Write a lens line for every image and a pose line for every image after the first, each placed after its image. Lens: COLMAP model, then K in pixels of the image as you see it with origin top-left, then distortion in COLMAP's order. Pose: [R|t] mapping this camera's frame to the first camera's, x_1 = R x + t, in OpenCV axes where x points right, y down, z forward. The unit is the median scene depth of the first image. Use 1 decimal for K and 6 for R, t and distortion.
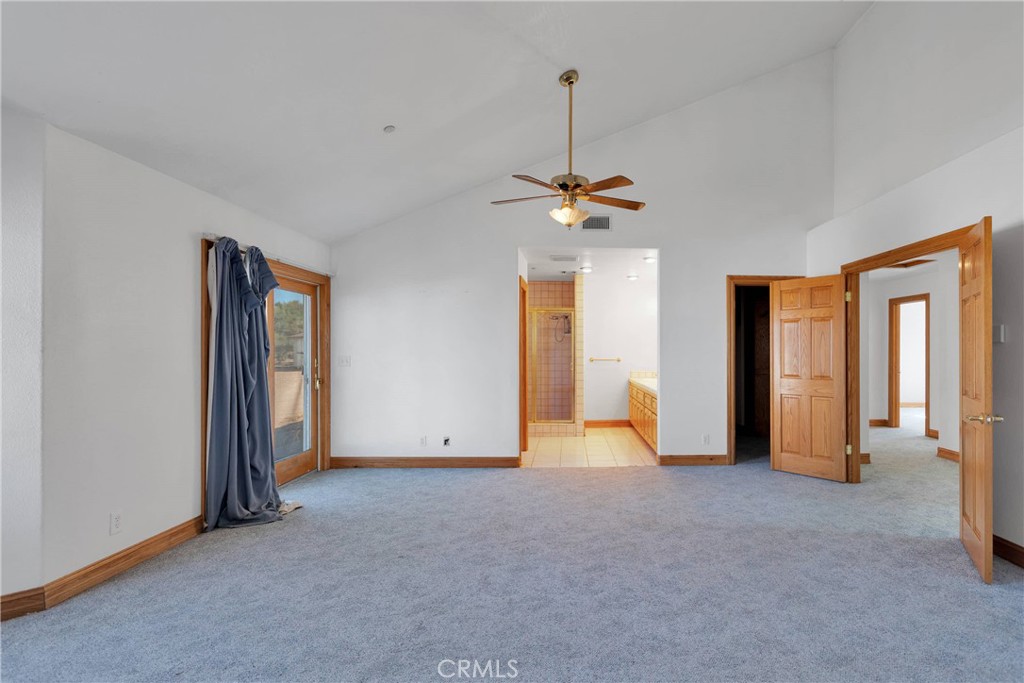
lens RADIAL K [[492.7, 0, 520.6], [0, 492.7, 344.6], [0, 0, 1]] dist [-0.001589, 0.000039]
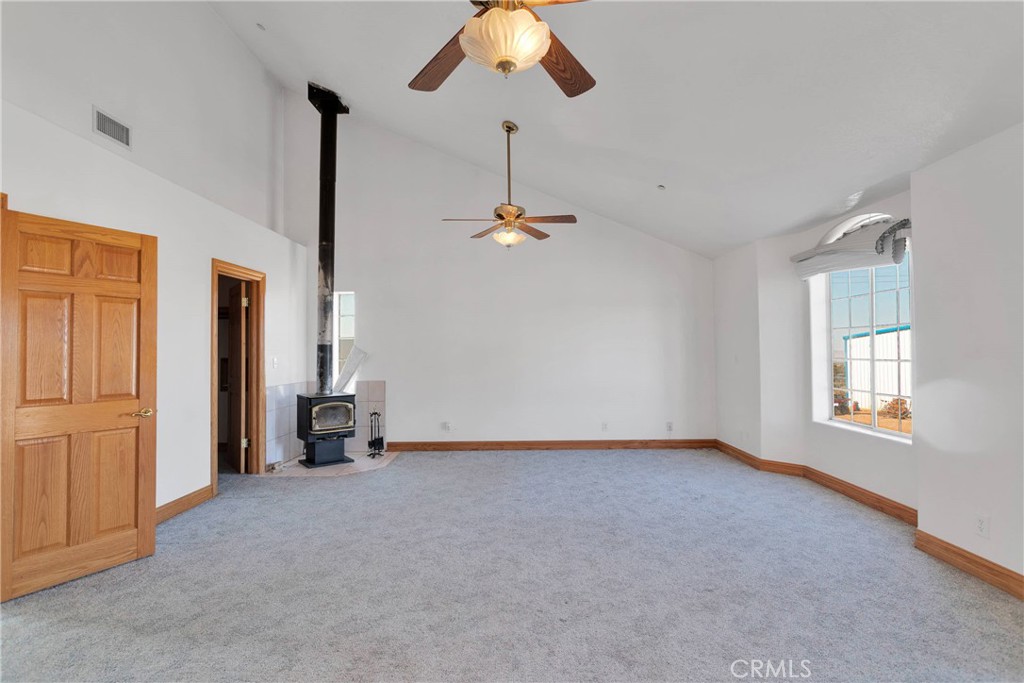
lens RADIAL K [[492.7, 0, 520.6], [0, 492.7, 344.6], [0, 0, 1]] dist [-0.001589, 0.000039]
pose [[-0.995077, 0.004384, -0.099009, 0.158083], [0.006515, 0.999754, -0.021205, 0.020409], [0.098892, -0.021746, -0.994861, 1.739955]]
